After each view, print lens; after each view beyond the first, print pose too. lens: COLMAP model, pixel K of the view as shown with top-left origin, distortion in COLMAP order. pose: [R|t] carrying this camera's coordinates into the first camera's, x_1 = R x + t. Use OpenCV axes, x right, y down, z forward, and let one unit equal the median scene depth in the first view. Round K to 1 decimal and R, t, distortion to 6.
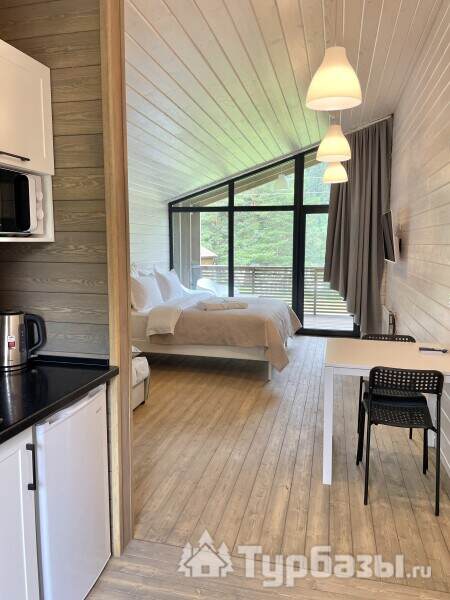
lens RADIAL K [[452.2, 0, 226.3], [0, 452.2, 298.4], [0, 0, 1]] dist [0.063777, -0.076090]
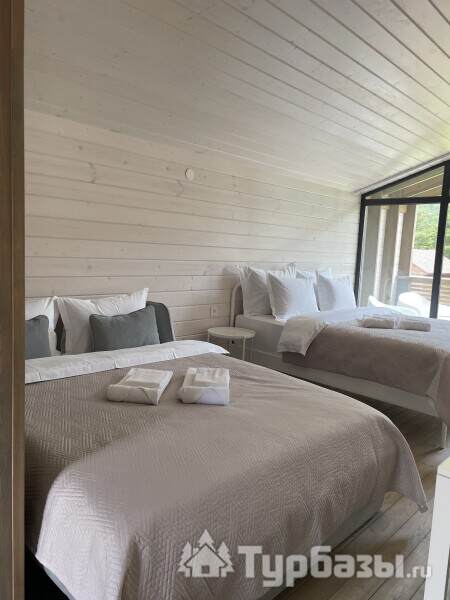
lens RADIAL K [[452.2, 0, 227.5], [0, 452.2, 304.4], [0, 0, 1]] dist [0.063777, -0.076090]
pose [[0.864141, 0.101604, -0.492886, 0.159600], [-0.107454, 0.994073, 0.016527, -0.002965], [0.491644, 0.038681, 0.869937, 0.321632]]
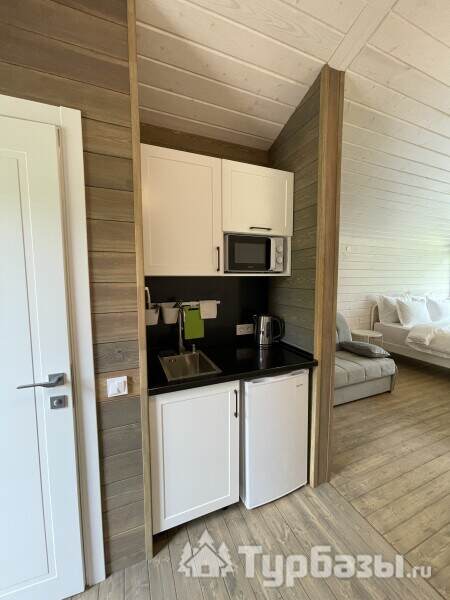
lens RADIAL K [[242.4, 0, 224.7], [0, 242.4, 300.2], [0, 0, 1]] dist [-0.002271, 0.000495]
pose [[0.589511, 0.065858, -0.805071, 0.096488], [-0.092534, 0.995615, 0.013687, -0.012355], [0.802442, 0.066428, 0.593021, 0.138951]]
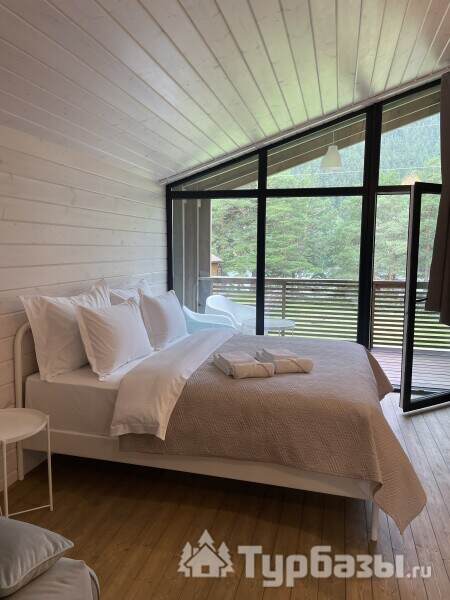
lens RADIAL K [[452.2, 0, 224.0], [0, 452.2, 295.3], [0, 0, 1]] dist [0.063777, -0.076090]
pose [[0.999914, 0.006624, -0.011286, -0.062746], [-0.006808, 0.999843, -0.016340, -0.071901], [0.011176, 0.016415, 0.999803, 0.618923]]
